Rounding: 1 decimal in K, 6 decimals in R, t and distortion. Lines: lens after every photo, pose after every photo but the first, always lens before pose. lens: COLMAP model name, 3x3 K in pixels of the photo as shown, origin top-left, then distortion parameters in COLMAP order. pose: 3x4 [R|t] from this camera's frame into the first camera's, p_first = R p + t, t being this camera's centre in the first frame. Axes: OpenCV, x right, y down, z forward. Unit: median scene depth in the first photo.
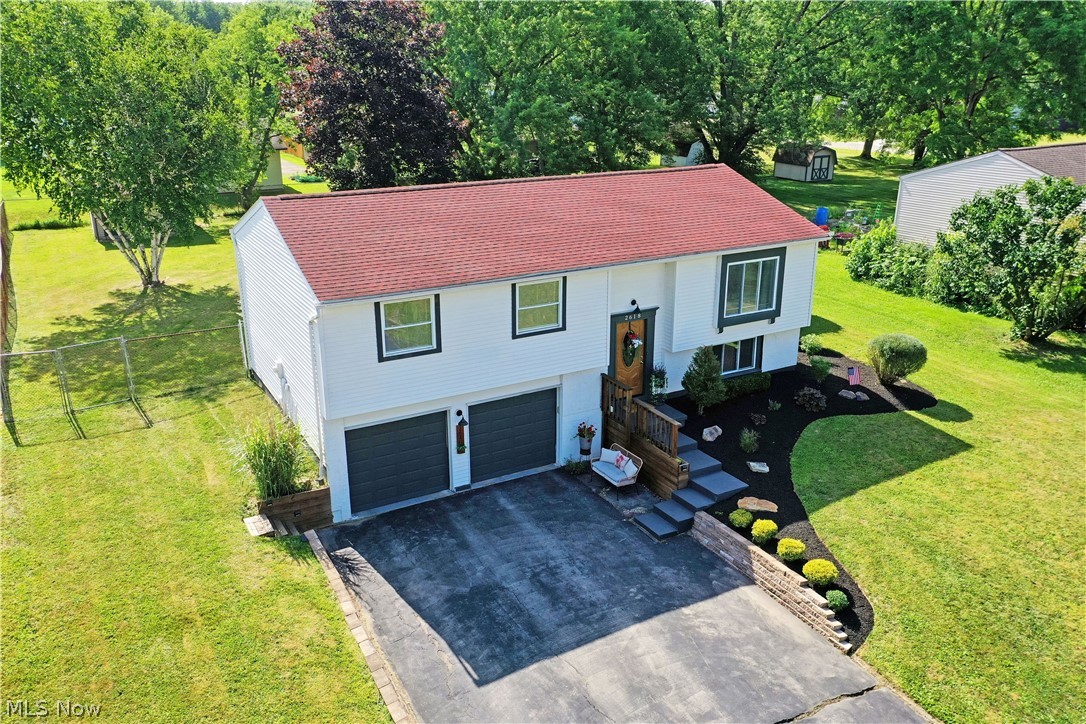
lens RADIAL K [[854.4, 0, 543.0], [0, 854.4, 362.0], [0, 0, 1]] dist [0.030371, -0.002282]
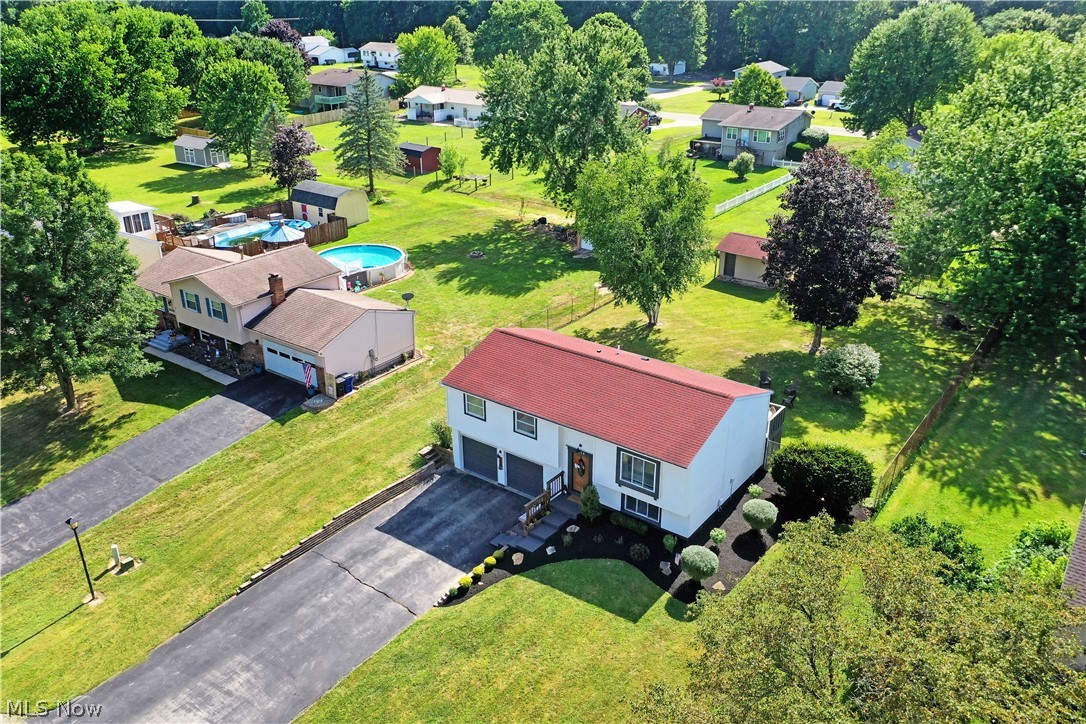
lens RADIAL K [[862.6, 0, 543.0], [0, 862.6, 362.0], [0, 0, 1]] dist [0.017102, 0.004144]
pose [[0.398449, 0.373760, -0.837581, 1.687630], [-0.293380, 0.917162, 0.269707, -0.769431], [0.869003, 0.138266, 0.475096, 0.026332]]
